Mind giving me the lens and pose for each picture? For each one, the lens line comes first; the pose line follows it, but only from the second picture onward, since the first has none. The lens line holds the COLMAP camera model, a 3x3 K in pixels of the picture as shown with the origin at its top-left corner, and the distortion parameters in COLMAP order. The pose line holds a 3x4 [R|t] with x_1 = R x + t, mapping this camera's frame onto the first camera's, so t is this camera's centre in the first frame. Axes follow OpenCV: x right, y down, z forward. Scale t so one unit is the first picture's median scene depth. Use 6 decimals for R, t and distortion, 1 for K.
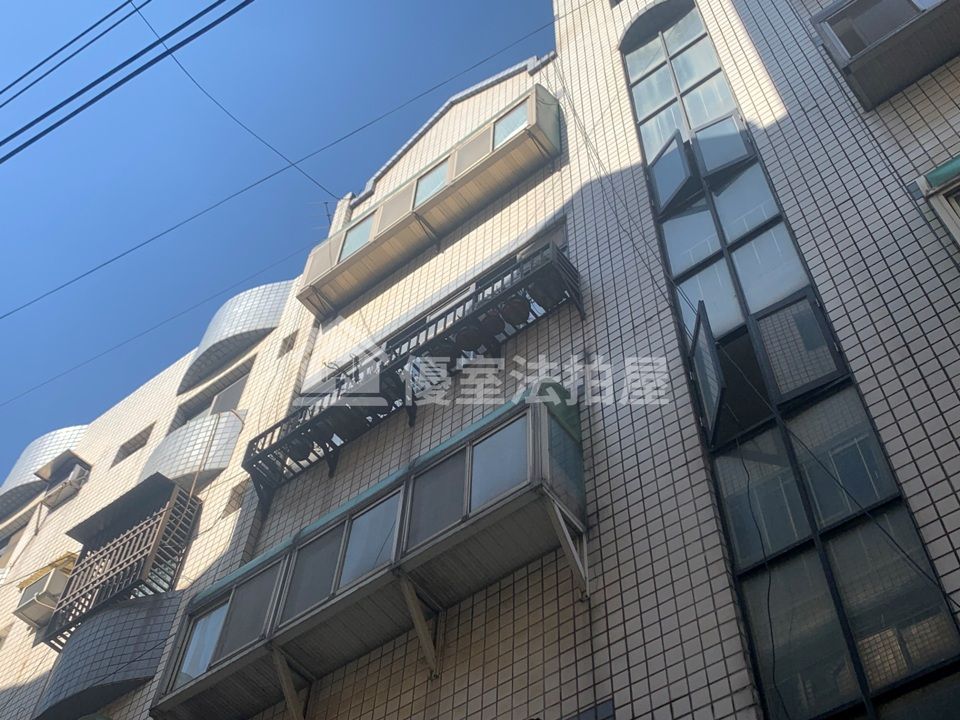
lens RADIAL K [[1182.4, 0, 472.3], [0, 1182.4, 351.6], [0, 0, 1]] dist [0.045224, 0.000000]
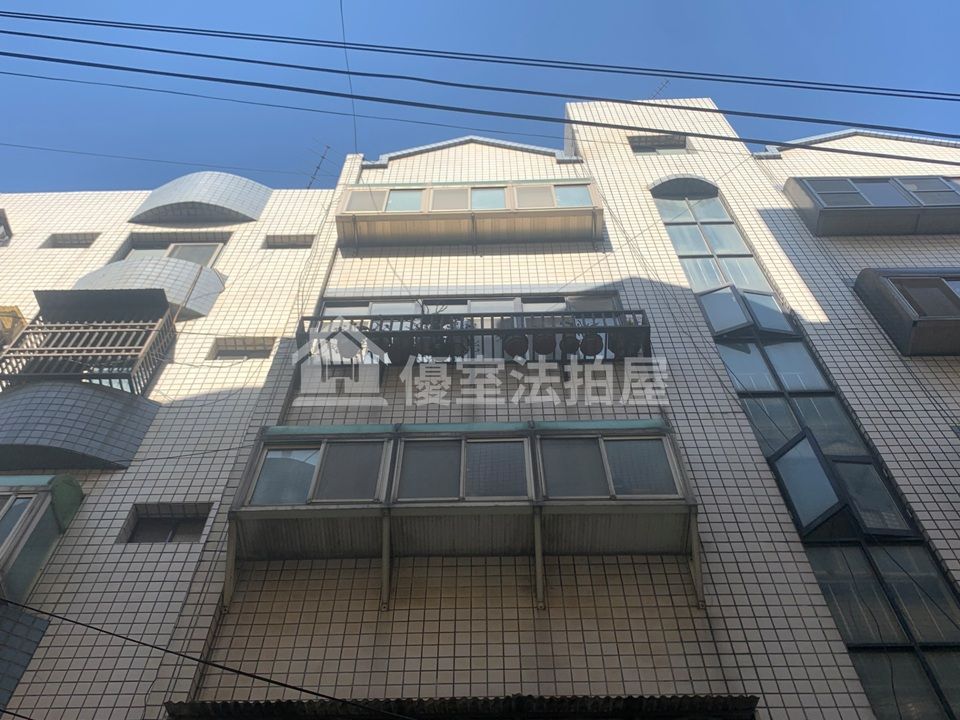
lens RADIAL K [[969.4, 0, 479.4], [0, 969.4, 357.8], [0, 0, 1]] dist [0.045945, 0.000000]
pose [[0.797782, 0.498292, 0.339483, -0.299306], [-0.489214, 0.864060, -0.118615, 0.117718], [-0.352439, -0.071451, 0.933103, 0.087130]]
